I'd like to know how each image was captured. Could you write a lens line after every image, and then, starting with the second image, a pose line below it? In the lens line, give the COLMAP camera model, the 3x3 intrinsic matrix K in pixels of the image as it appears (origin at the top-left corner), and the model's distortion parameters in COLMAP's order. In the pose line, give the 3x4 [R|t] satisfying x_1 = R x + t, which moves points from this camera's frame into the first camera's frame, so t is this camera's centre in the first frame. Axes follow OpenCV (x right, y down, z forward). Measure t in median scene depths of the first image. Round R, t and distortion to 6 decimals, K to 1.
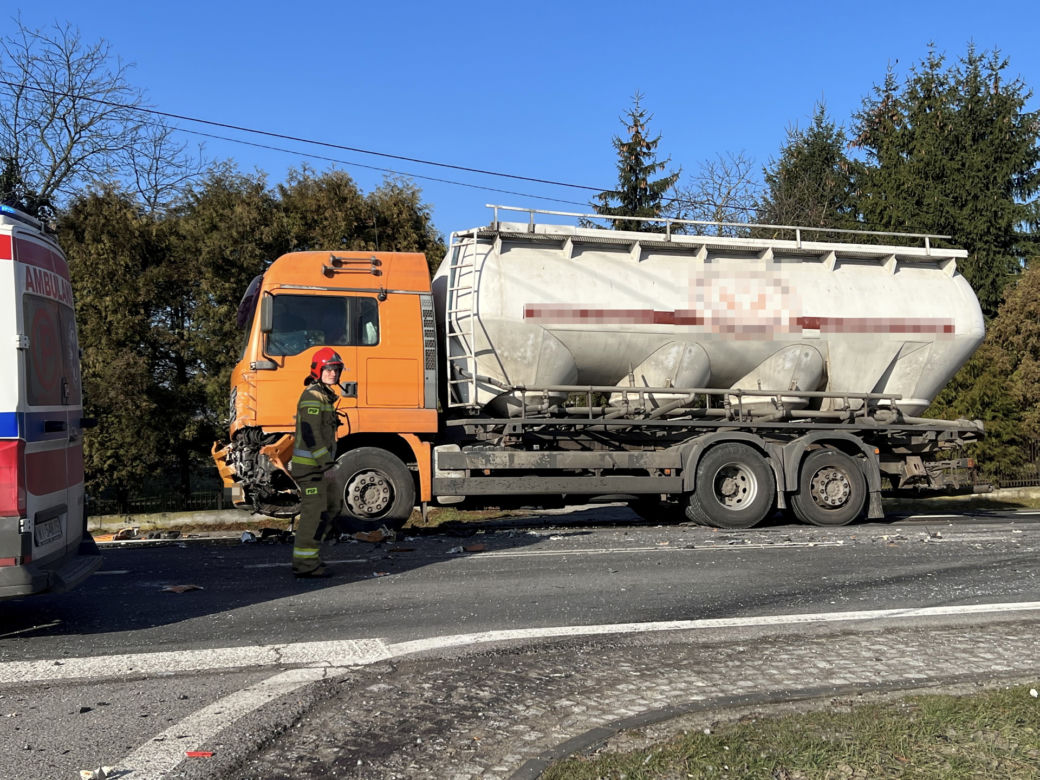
lens RADIAL K [[1104.3, 0, 520.0], [0, 1104.3, 390.0], [0, 0, 1]] dist [-0.005455, -0.008017]
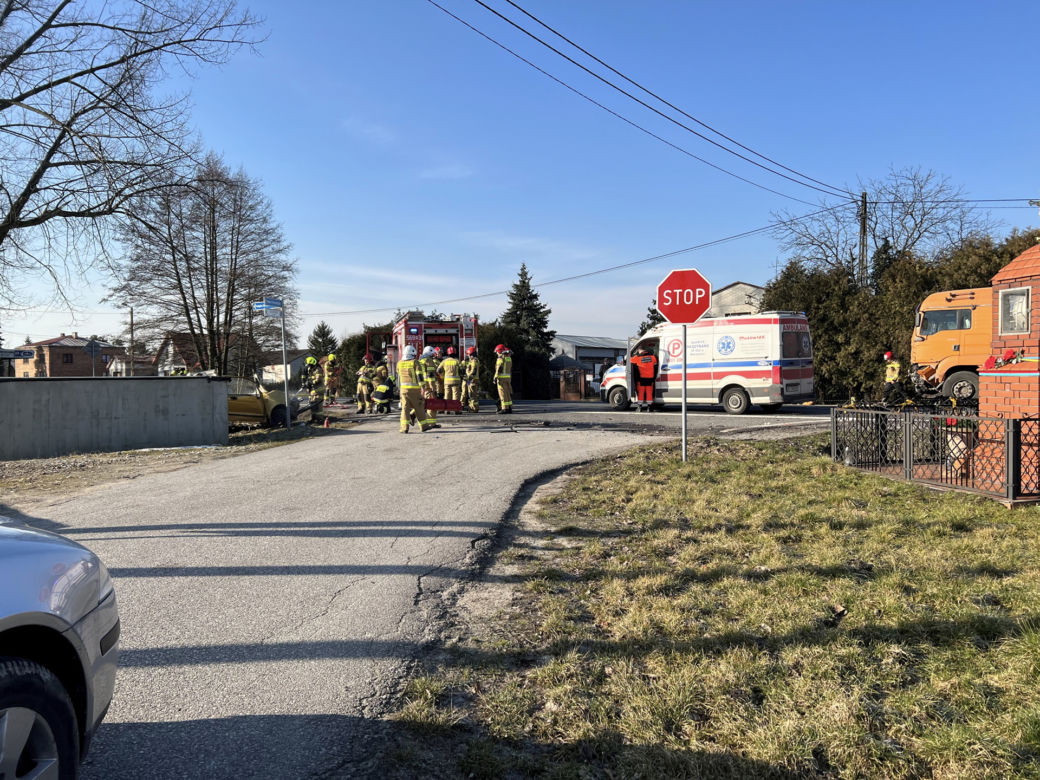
lens RADIAL K [[703.2, 0, 520.0], [0, 703.2, 390.0], [0, 0, 1]] dist [0.006746, 0.000224]
pose [[0.526284, 0.017692, -0.850125, 0.660184], [0.035340, 0.998465, 0.042656, -0.007687], [0.849574, -0.052493, 0.524851, -0.641793]]
